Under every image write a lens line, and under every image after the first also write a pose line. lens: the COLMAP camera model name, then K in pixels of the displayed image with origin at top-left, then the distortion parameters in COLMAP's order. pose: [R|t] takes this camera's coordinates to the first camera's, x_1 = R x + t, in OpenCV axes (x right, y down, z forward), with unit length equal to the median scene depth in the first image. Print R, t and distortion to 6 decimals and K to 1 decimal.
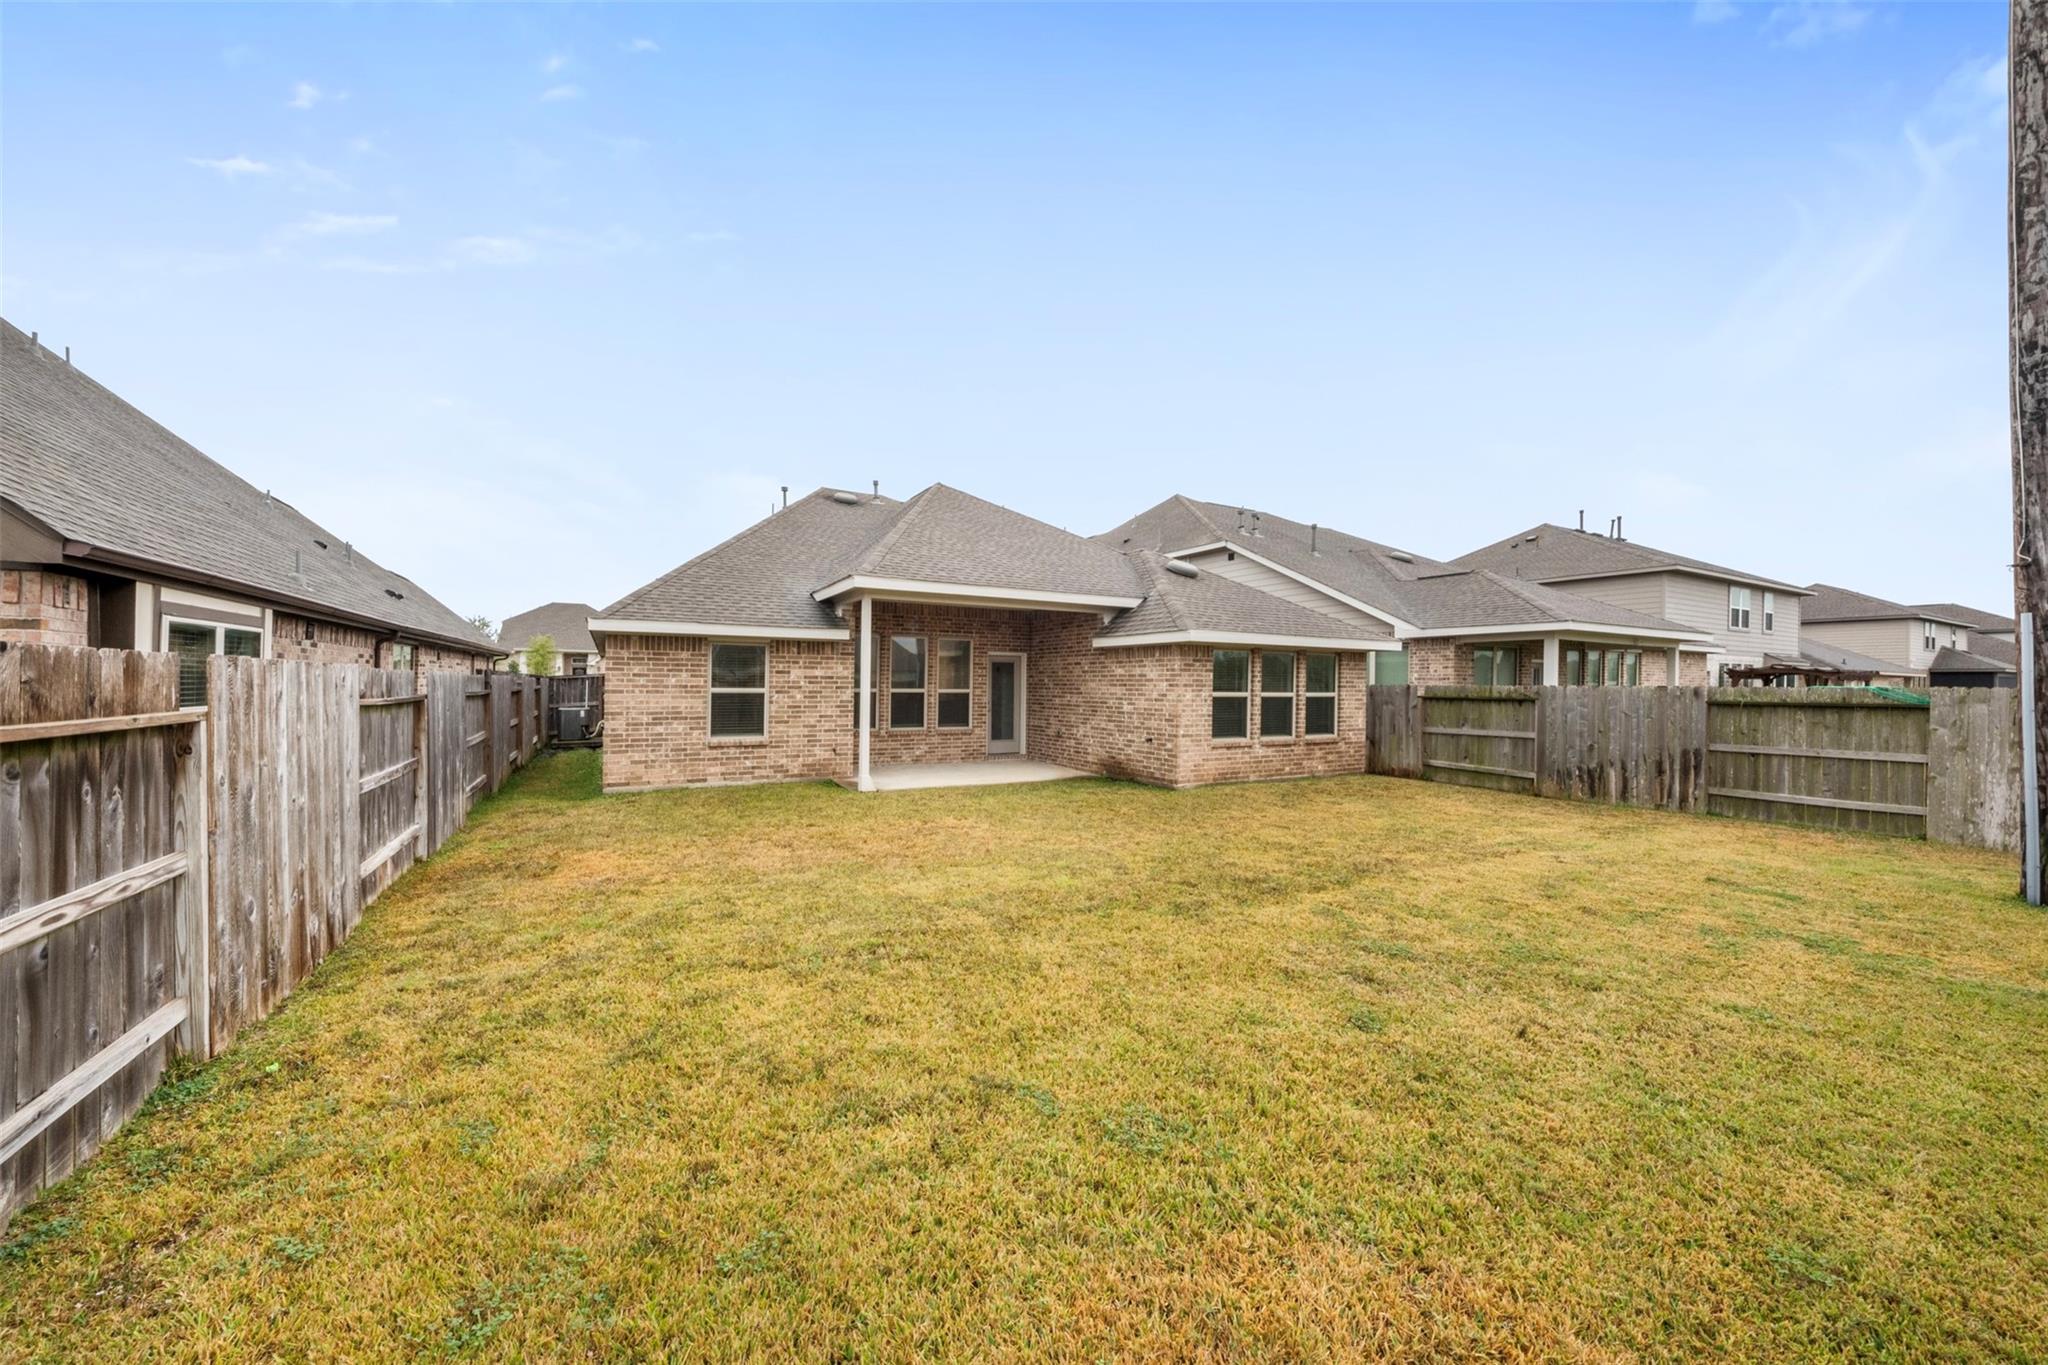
lens RADIAL K [[739.6, 0, 1011.0], [0, 739.6, 687.4], [0, 0, 1]] dist [0.009256, -0.000964]
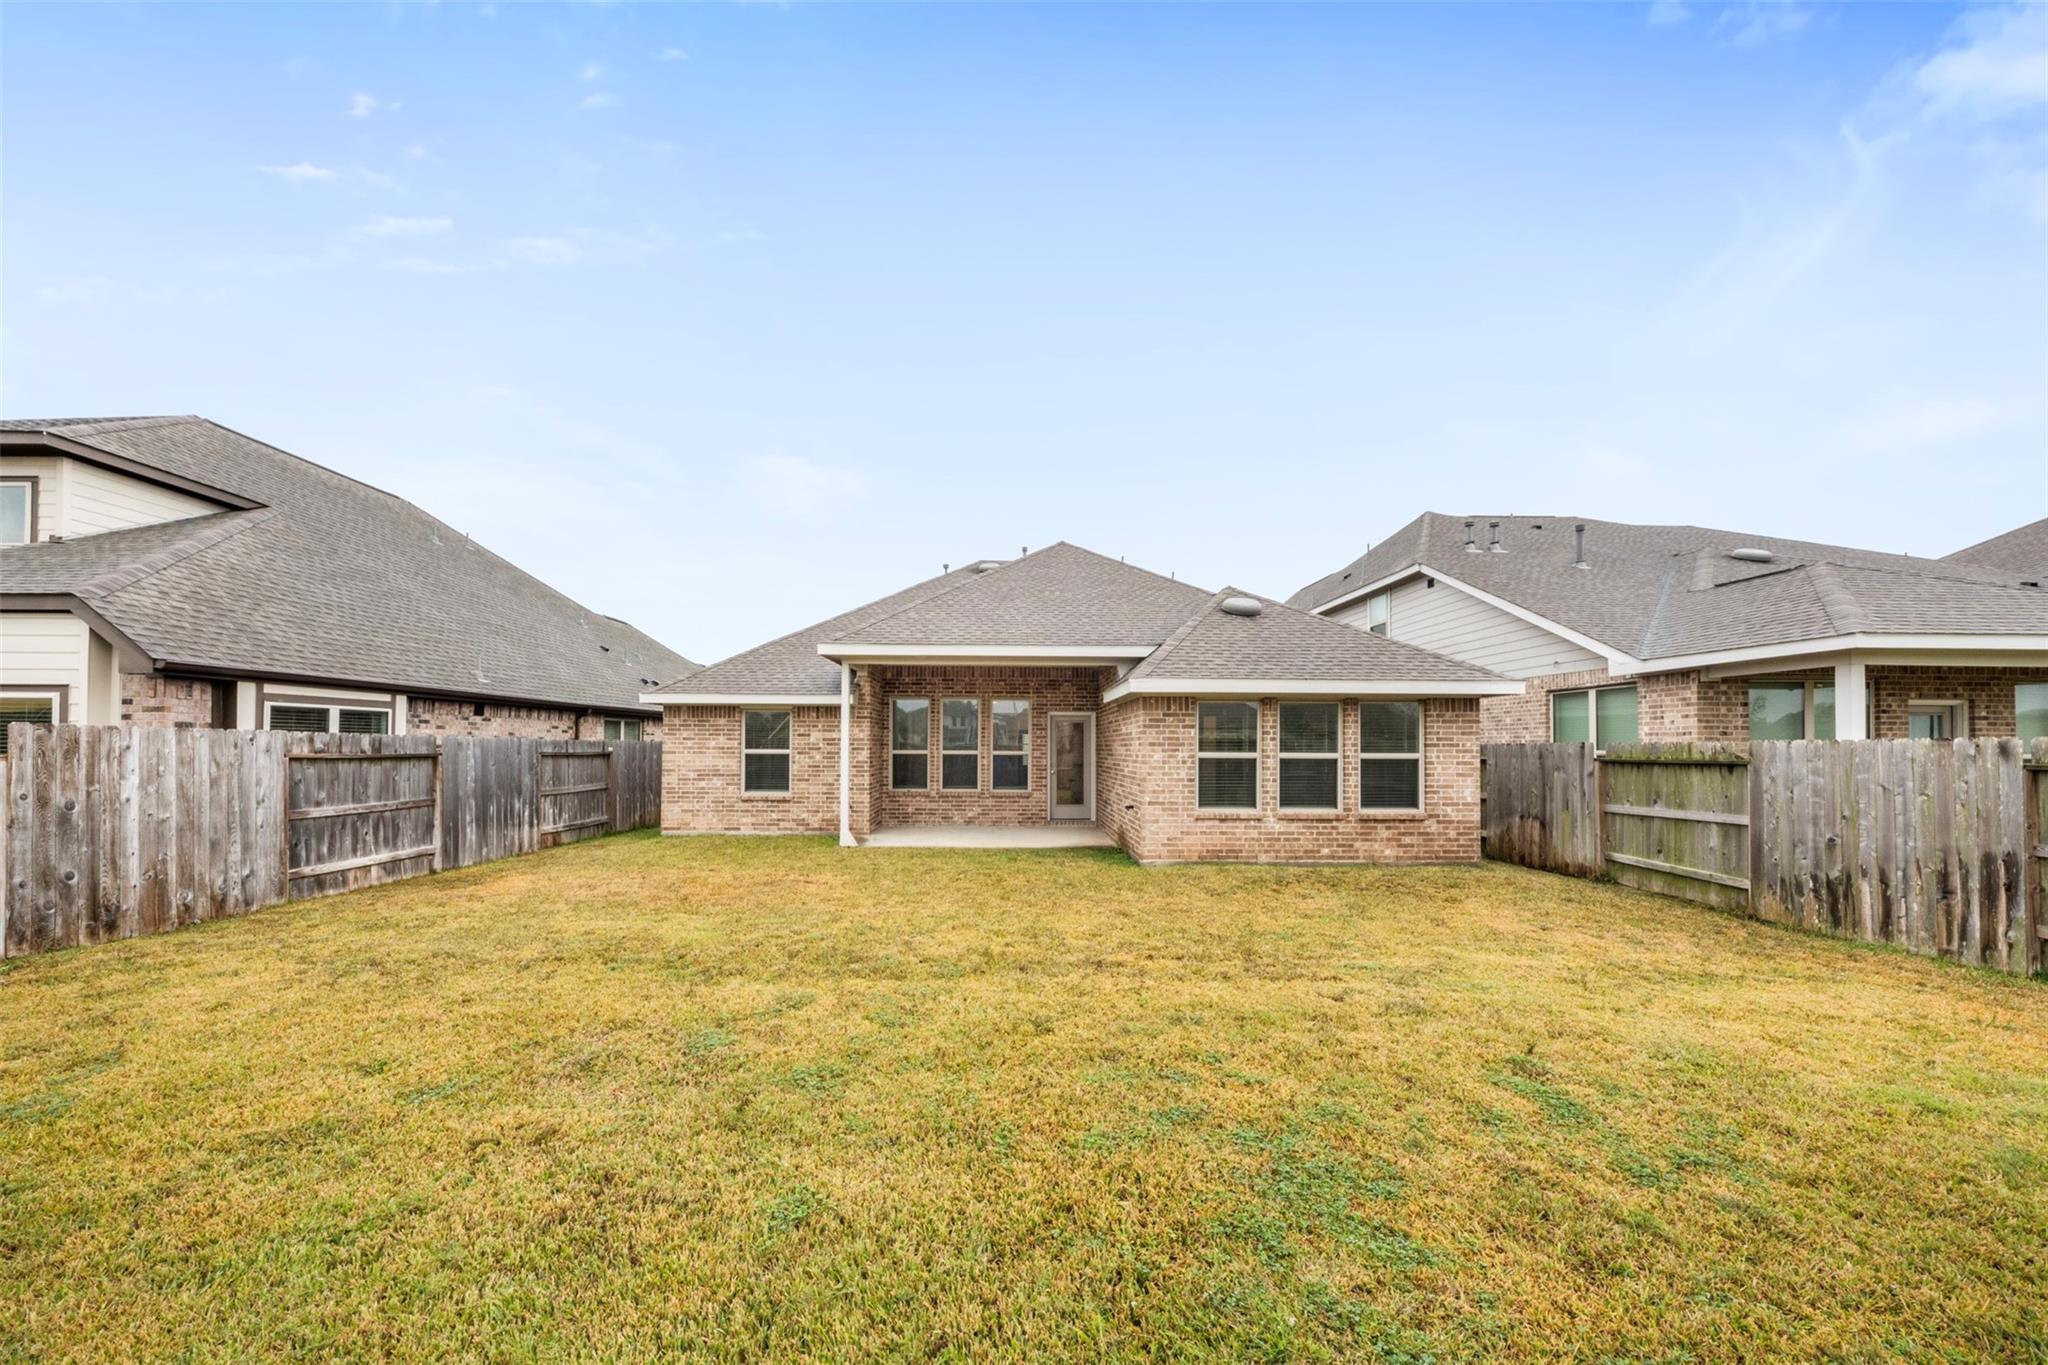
lens RADIAL K [[739.6, 0, 957.9], [0, 739.6, 740.7], [0, 0, 1]] dist [0.009256, -0.000964]
pose [[0.882520, -0.009412, -0.470180, 0.412504], [0.001146, 0.999840, -0.017866, 0.007755], [0.470273, 0.015228, 0.882390, 0.130634]]
